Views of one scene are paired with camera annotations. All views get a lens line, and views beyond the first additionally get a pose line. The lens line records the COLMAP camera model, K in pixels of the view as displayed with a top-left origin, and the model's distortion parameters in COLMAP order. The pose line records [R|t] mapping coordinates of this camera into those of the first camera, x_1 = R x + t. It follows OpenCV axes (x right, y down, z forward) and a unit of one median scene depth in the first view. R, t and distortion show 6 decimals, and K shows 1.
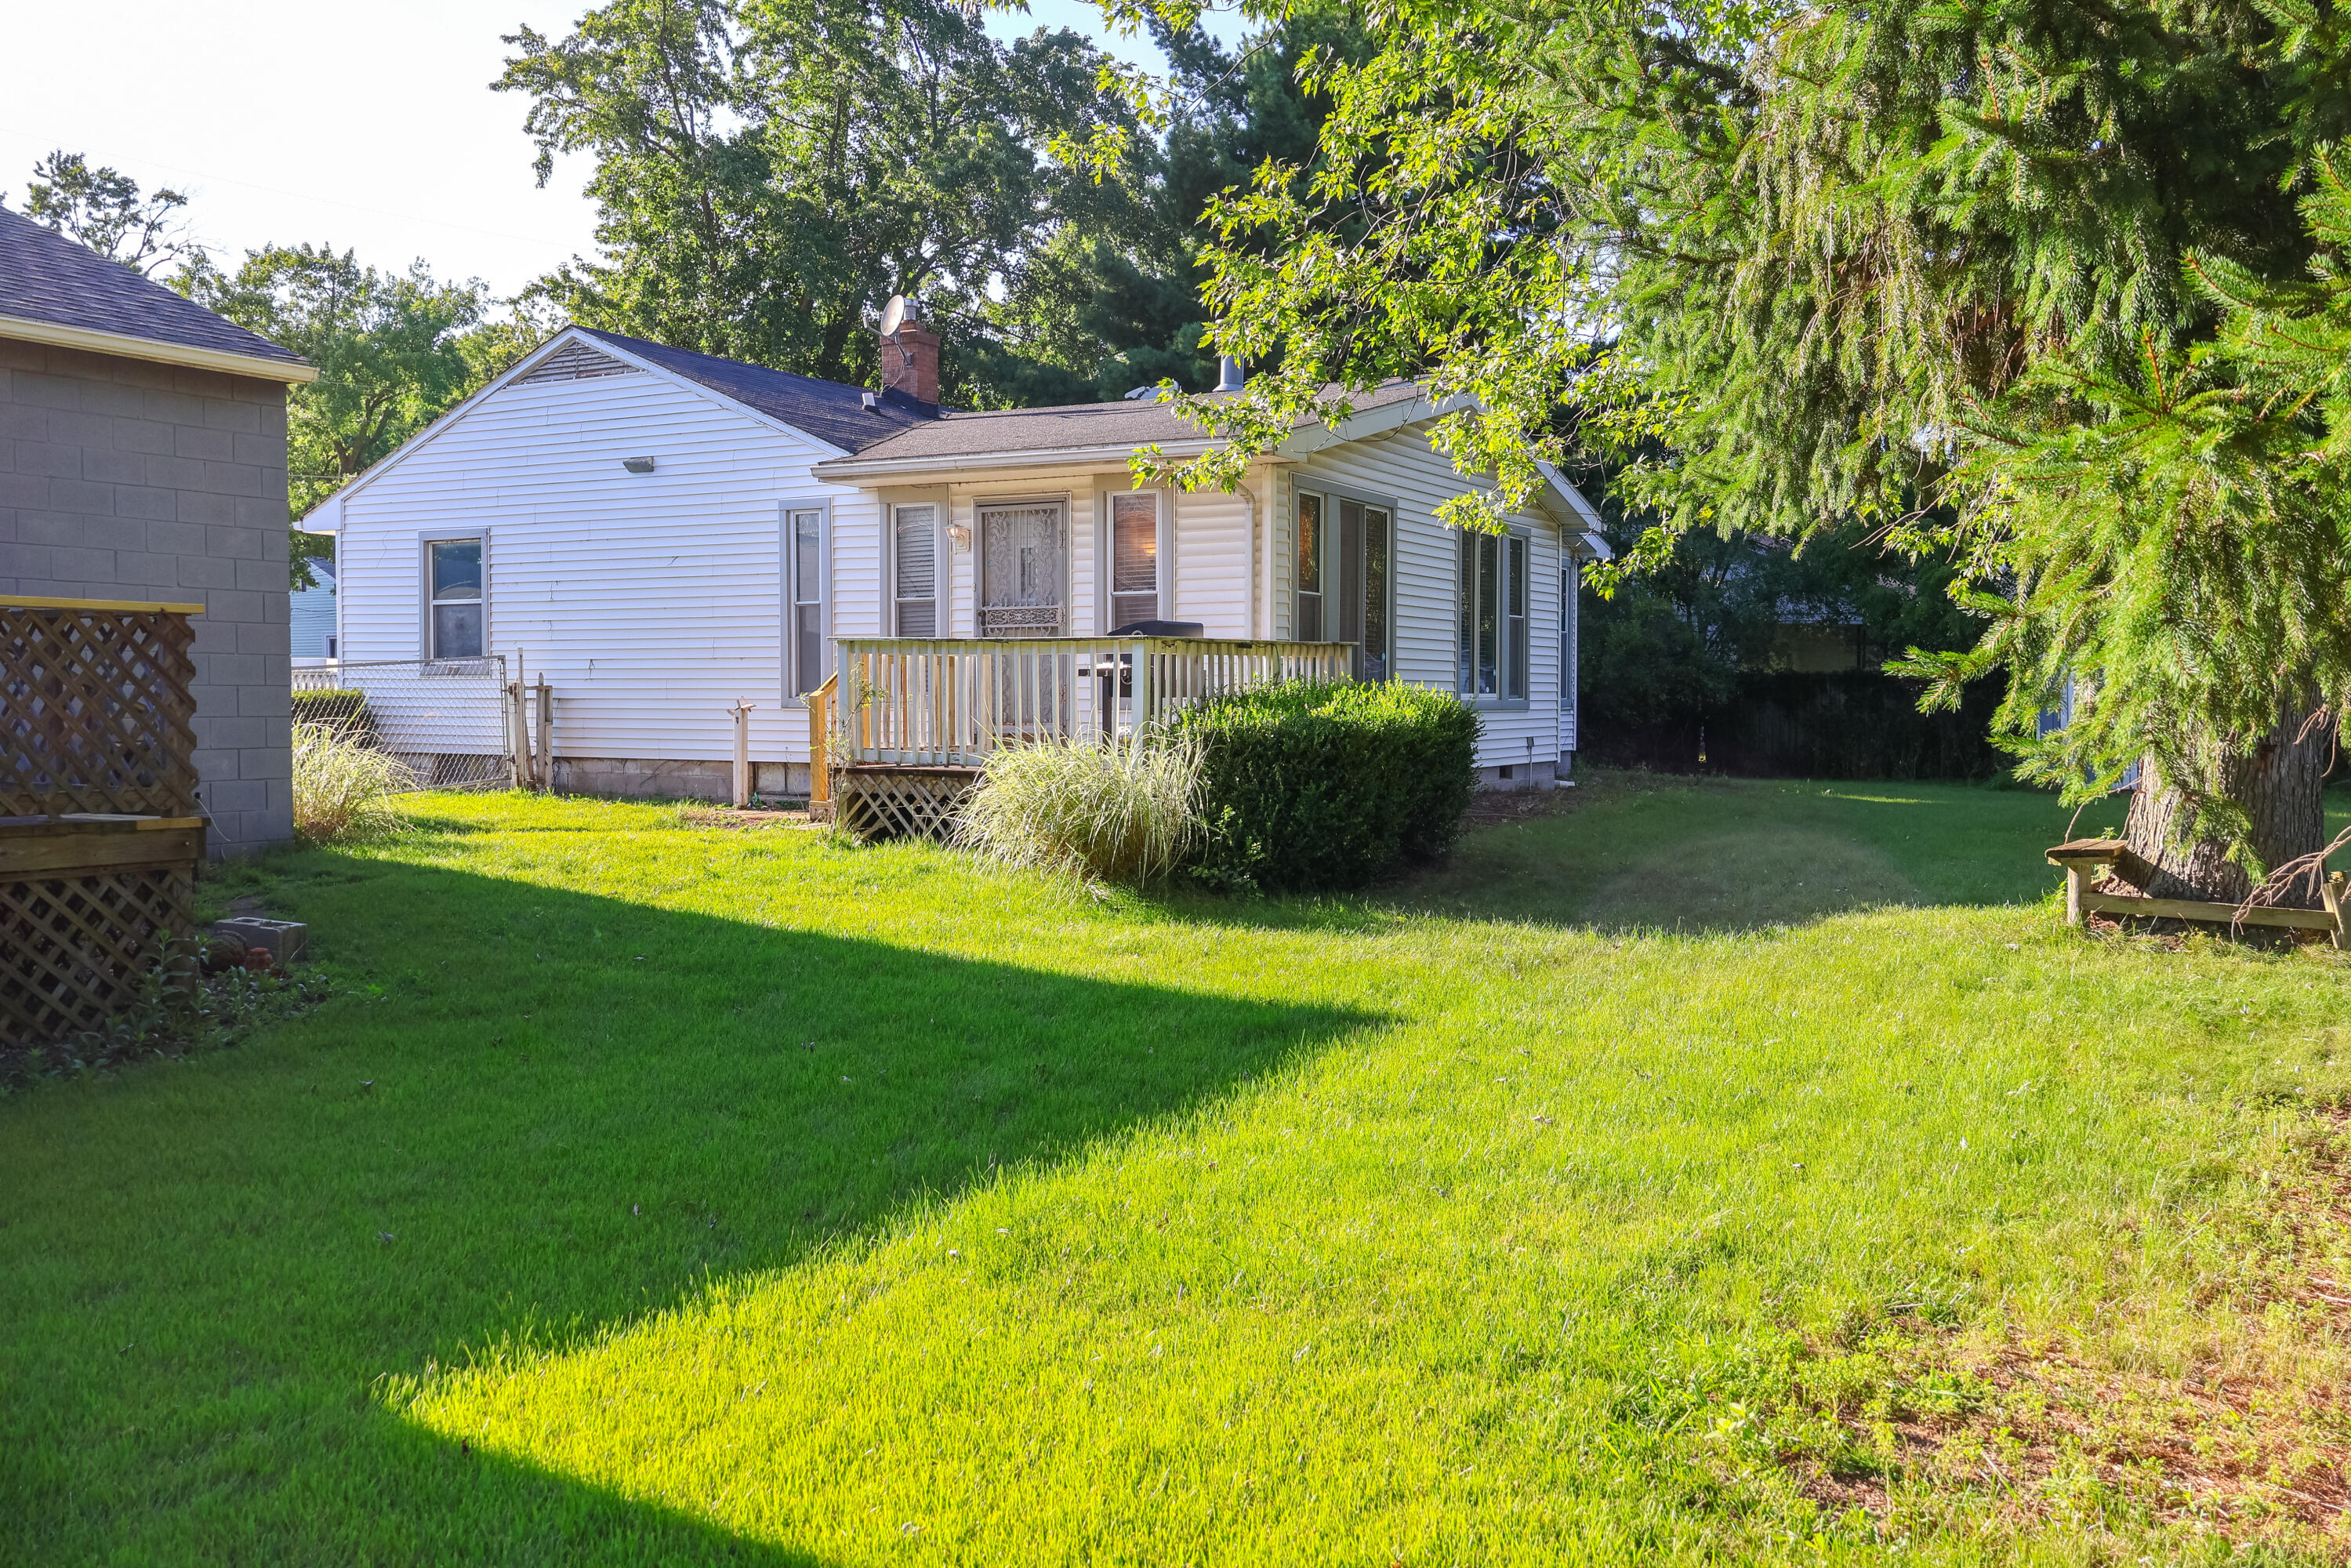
lens RADIAL K [[1985.6, 0, 1173.9], [0, 1985.6, 795.0], [0, 0, 1]] dist [-0.004869, 0.001369]
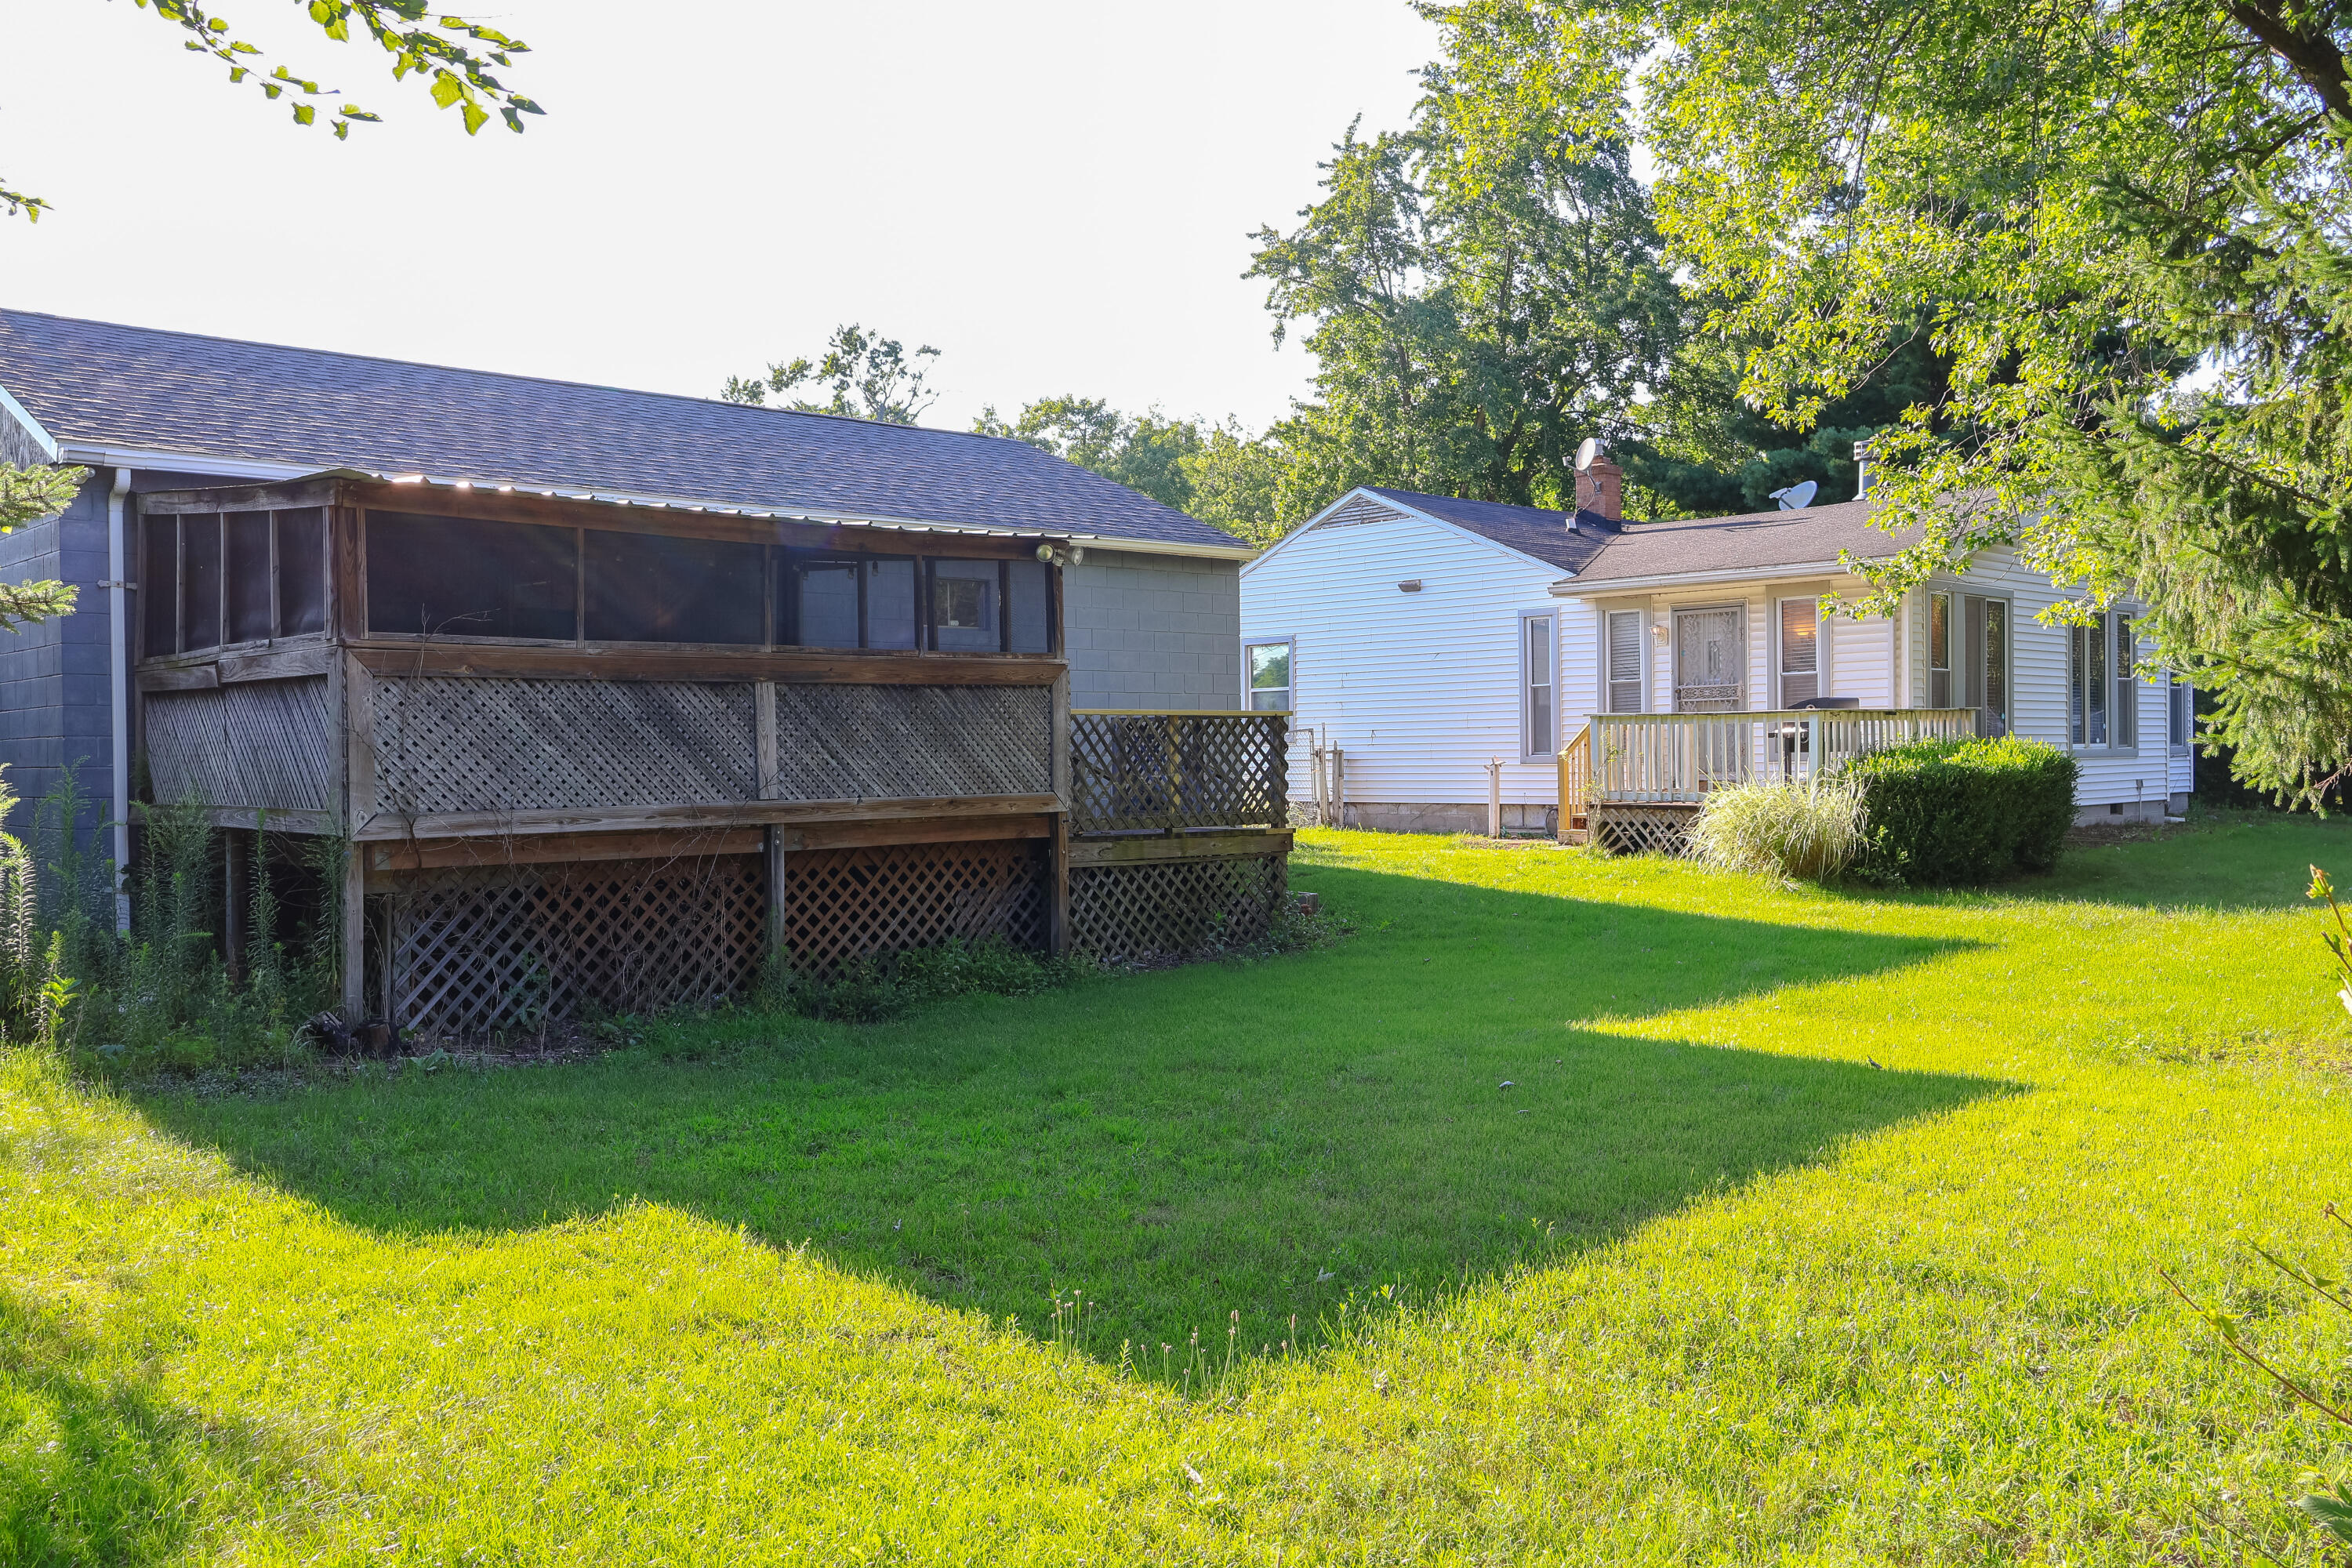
lens RADIAL K [[1988.2, 0, 1166.6], [0, 1988.2, 808.2], [0, 0, 1]] dist [-0.002770, 0.006640]
pose [[0.955005, -0.007683, -0.296492, -0.029396], [0.001246, 0.999760, -0.021892, 0.016421], [0.296589, 0.020537, 0.954784, -0.379608]]
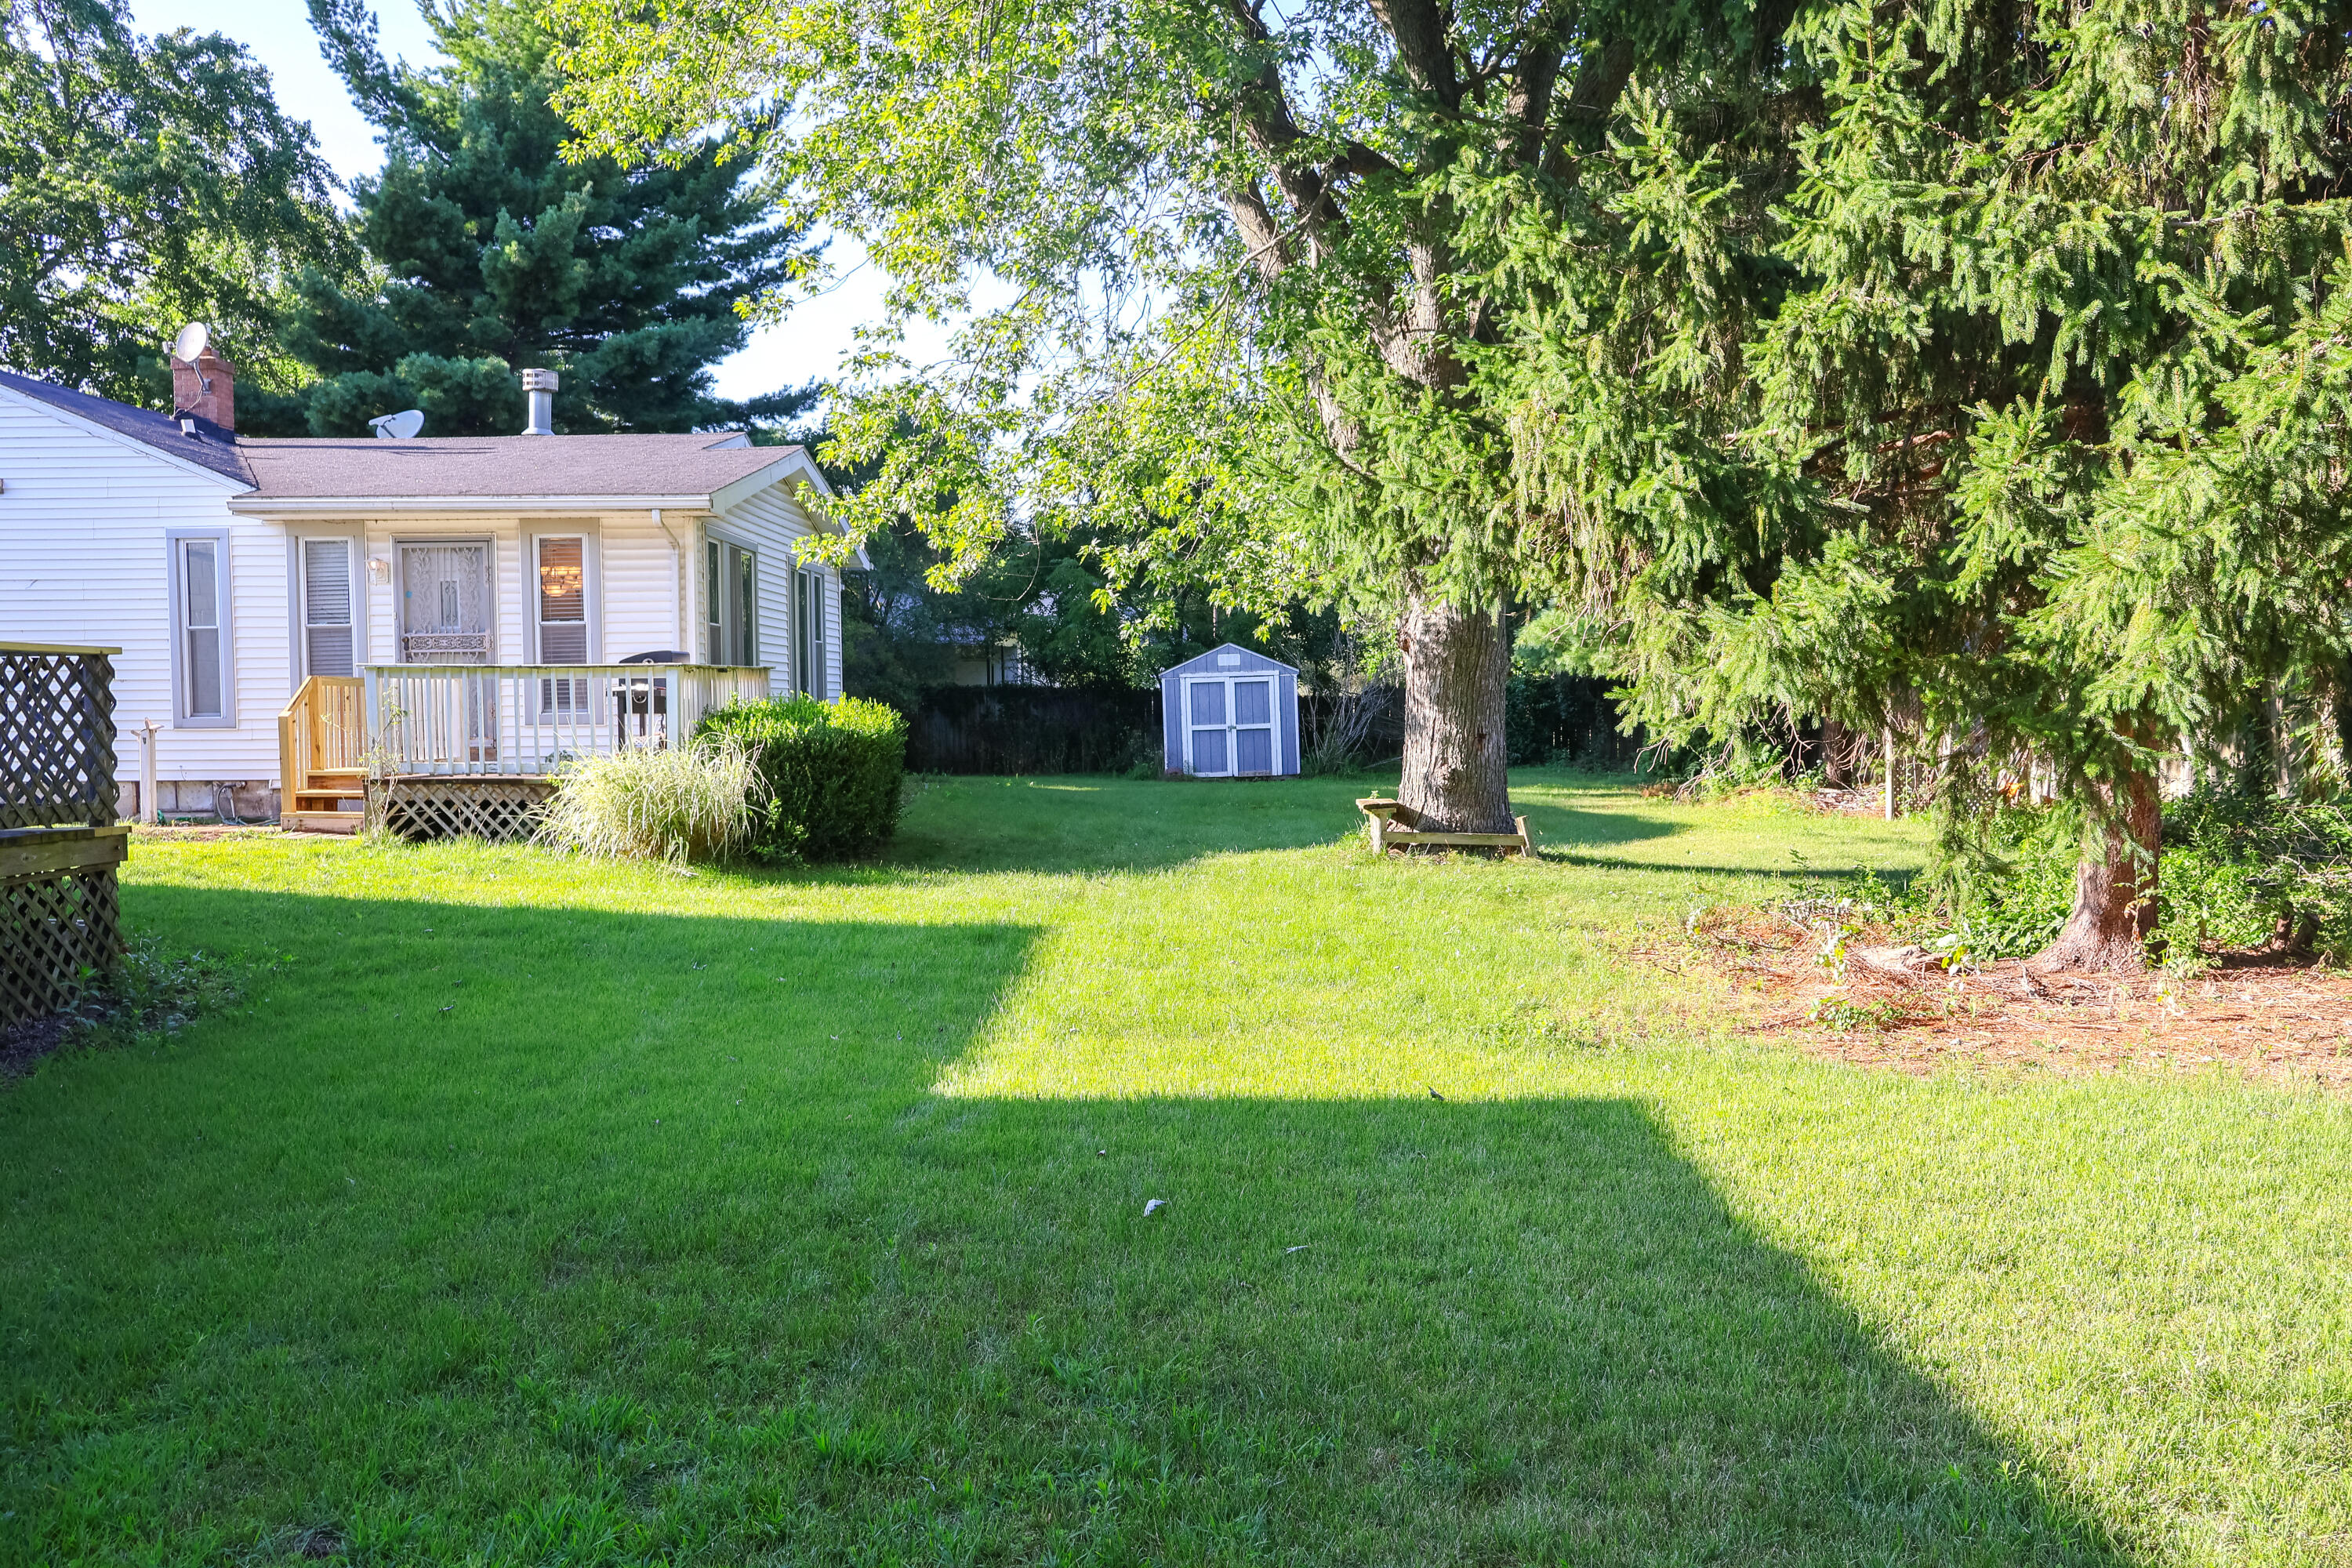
lens RADIAL K [[1986.4, 0, 1174.4], [0, 1986.4, 795.0], [0, 0, 1]] dist [-0.004869, 0.001369]
pose [[0.878626, -0.032242, 0.476420, -0.248773], [0.034810, 0.999388, 0.003437, 0.005847], [-0.476239, 0.013564, 0.879211, -0.170193]]
